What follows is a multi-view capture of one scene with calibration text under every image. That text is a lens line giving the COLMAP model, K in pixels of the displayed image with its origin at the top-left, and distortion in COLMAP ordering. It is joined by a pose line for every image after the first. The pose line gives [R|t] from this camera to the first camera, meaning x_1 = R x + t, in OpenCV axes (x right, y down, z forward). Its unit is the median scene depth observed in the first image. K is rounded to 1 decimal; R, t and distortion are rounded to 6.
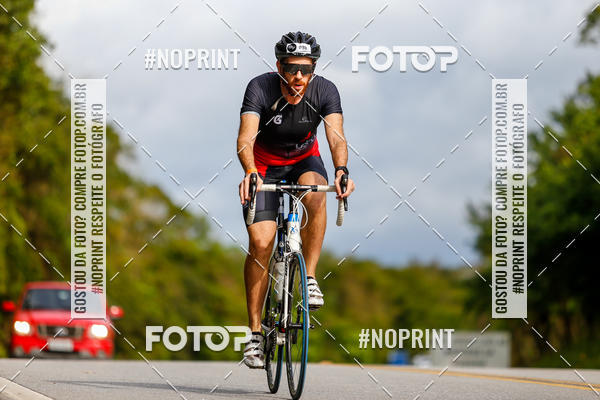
lens RADIAL K [[3030.0, 0, 299.9], [0, 3030.0, 200.2], [0, 0, 1]] dist [-0.002526, -1.737734]
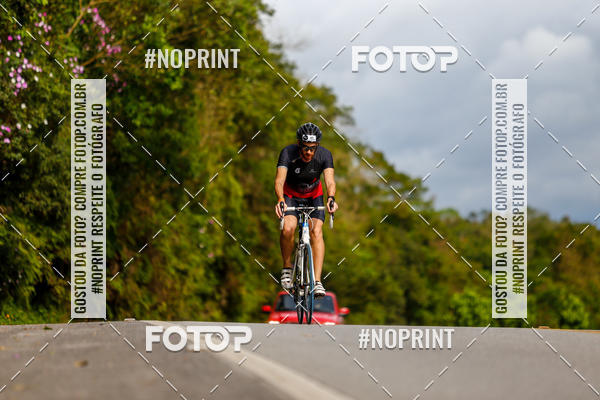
lens RADIAL K [[3820.7, 0, 300.3], [0, 3820.7, 199.8], [0, 0, 1]] dist [0.179999, 13.914560]
pose [[0.996076, 0.002140, -0.088476, 0.041422], [-0.000608, 0.999850, 0.017332, -0.010240], [0.088500, -0.017210, 0.995928, -0.267455]]
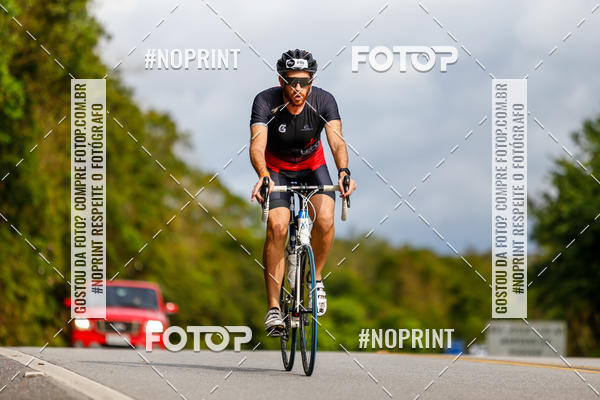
lens RADIAL K [[3103.5, 0, 300.0], [0, 3103.5, 199.8], [0, 0, 1]] dist [-0.179365, -0.716101]
pose [[0.999767, 0.000586, -0.021568, 0.003631], [-0.000498, 0.999991, 0.004111, -0.000690], [0.021570, -0.004100, 0.999759, -0.024524]]
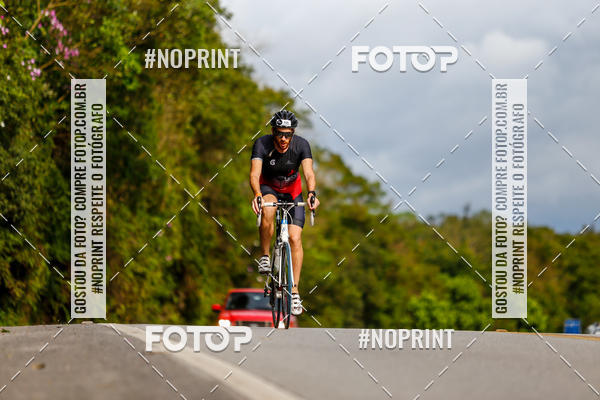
lens RADIAL K [[3653.7, 0, 300.4], [0, 3653.7, 200.6], [0, 0, 1]] dist [0.189588, 13.838745]
pose [[0.997249, 0.002666, -0.074078, 0.032907], [-0.001517, 0.999878, 0.015558, -0.007845], [0.074111, -0.015403, 0.997131, -0.212357]]
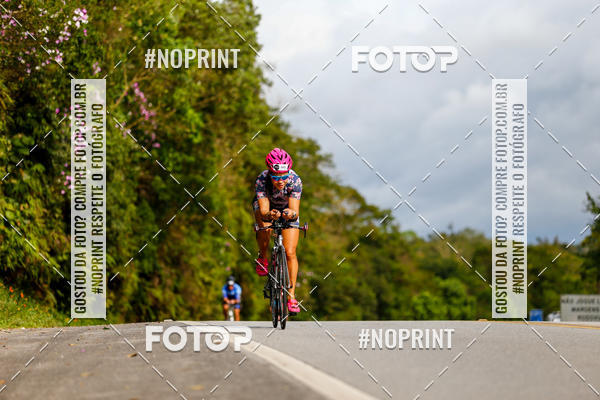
lens RADIAL K [[3418.8, 0, 300.6], [0, 3418.8, 120.1], [0, 0, 1]] dist [0.180226, -2.062311]
pose [[0.996183, -0.020648, -0.084815, 0.059190], [0.019843, 0.999750, -0.010318, -0.019266], [0.085007, 0.008595, 0.996343, -0.495297]]
